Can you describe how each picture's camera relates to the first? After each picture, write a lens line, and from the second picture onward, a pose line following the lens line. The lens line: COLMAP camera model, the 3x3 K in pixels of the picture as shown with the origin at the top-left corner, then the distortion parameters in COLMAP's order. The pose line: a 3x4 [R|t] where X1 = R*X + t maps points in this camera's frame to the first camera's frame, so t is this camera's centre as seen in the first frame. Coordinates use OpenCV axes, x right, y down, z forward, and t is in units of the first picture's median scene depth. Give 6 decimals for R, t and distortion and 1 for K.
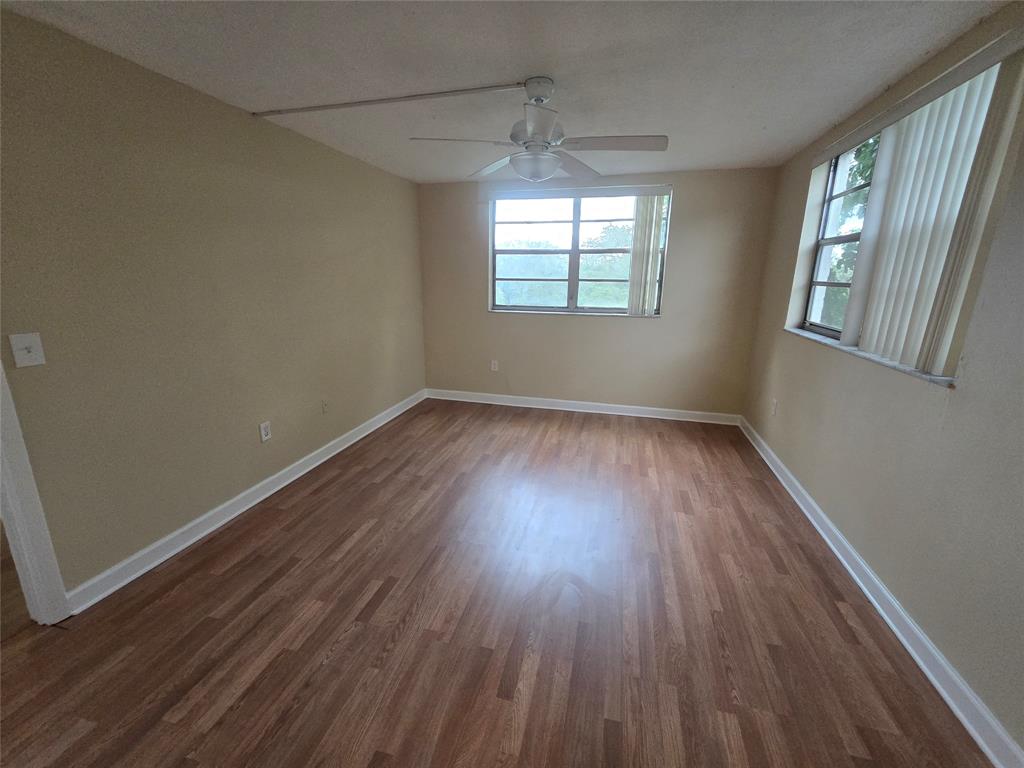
lens RADIAL K [[421.4, 0, 509.4], [0, 421.4, 379.6], [0, 0, 1]] dist [-0.000353, -0.000068]
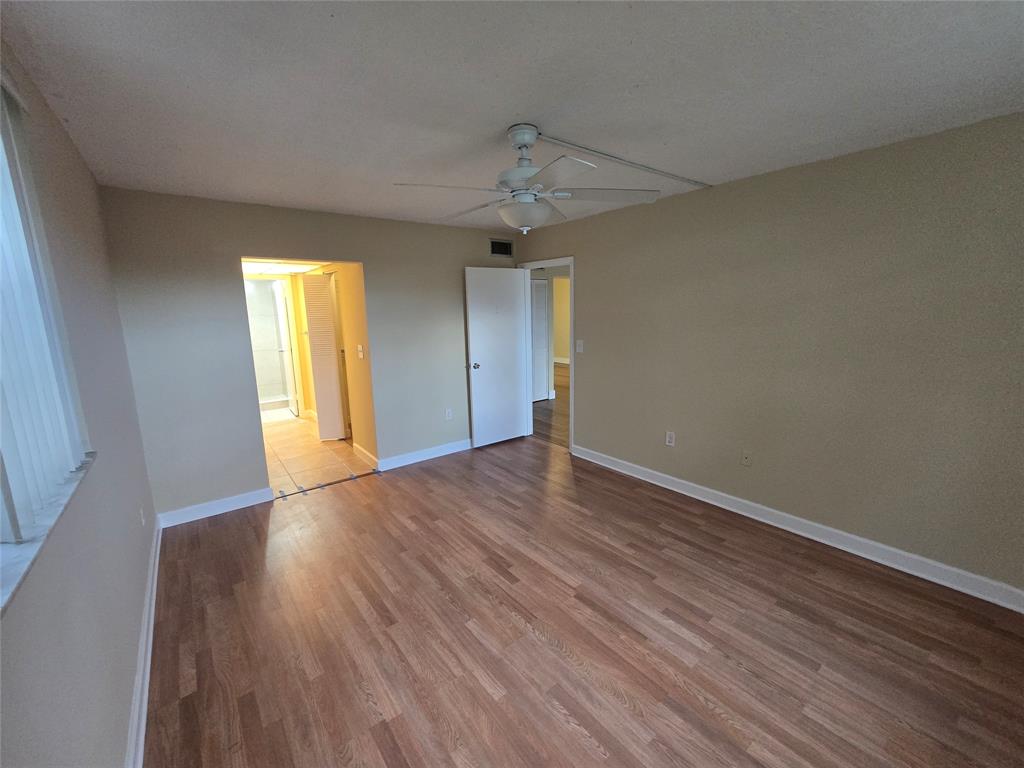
lens RADIAL K [[421.4, 0, 509.4], [0, 421.4, 379.6], [0, 0, 1]] dist [-0.000353, -0.000068]
pose [[-0.605234, 0.140092, -0.783623, 0.595779], [-0.176631, 0.936221, 0.303795, -0.299461], [0.776204, 0.322279, -0.541888, 1.090891]]
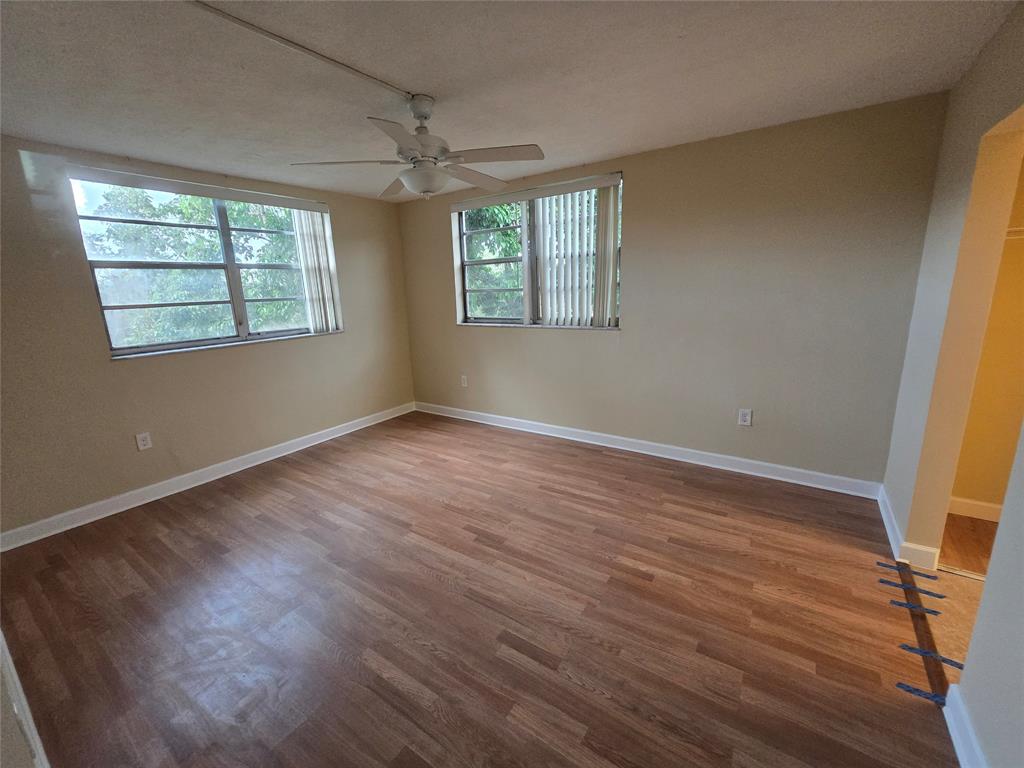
lens RADIAL K [[420.6, 0, 510.8], [0, 420.6, 381.0], [0, 0, 1]] dist [-0.000939, -0.000363]
pose [[0.333245, -0.229117, 0.914578, -0.612310], [0.265405, 0.953595, 0.142186, -0.094589], [-0.904714, 0.195351, 0.378589, 0.358888]]
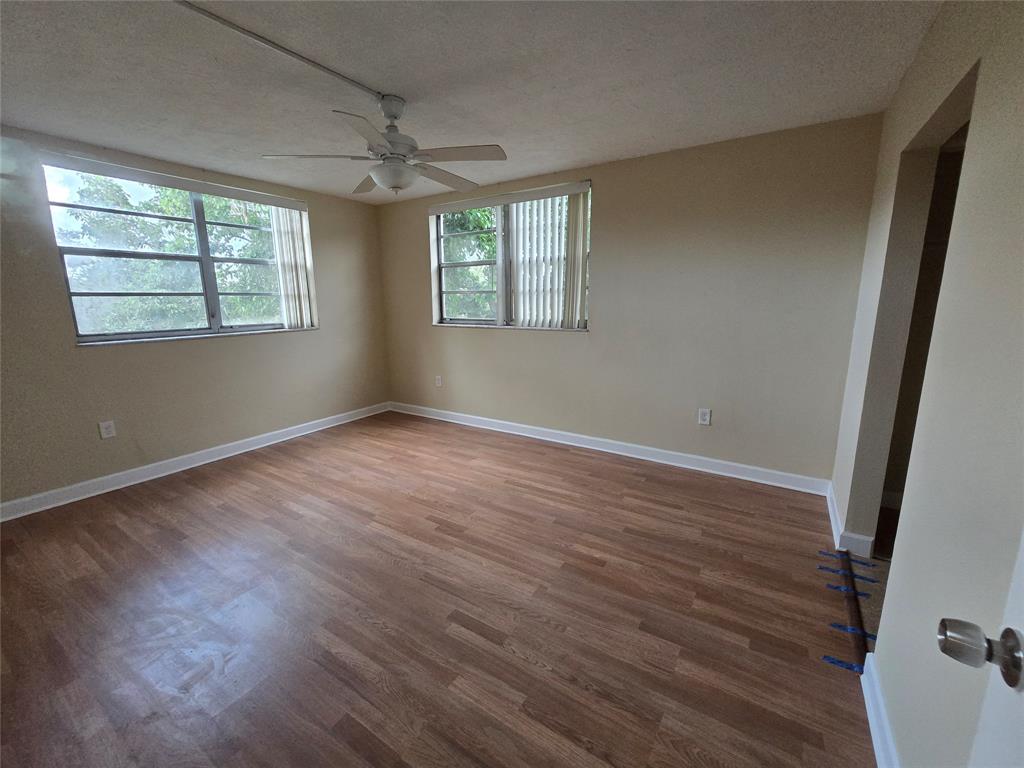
lens RADIAL K [[421.4, 0, 509.4], [0, 421.4, 379.6], [0, 0, 1]] dist [-0.000353, -0.000068]
pose [[0.309338, -0.194819, 0.930782, -0.629477], [0.241841, 0.962725, 0.121131, -0.053606], [-0.919686, 0.187631, 0.344923, 0.318832]]
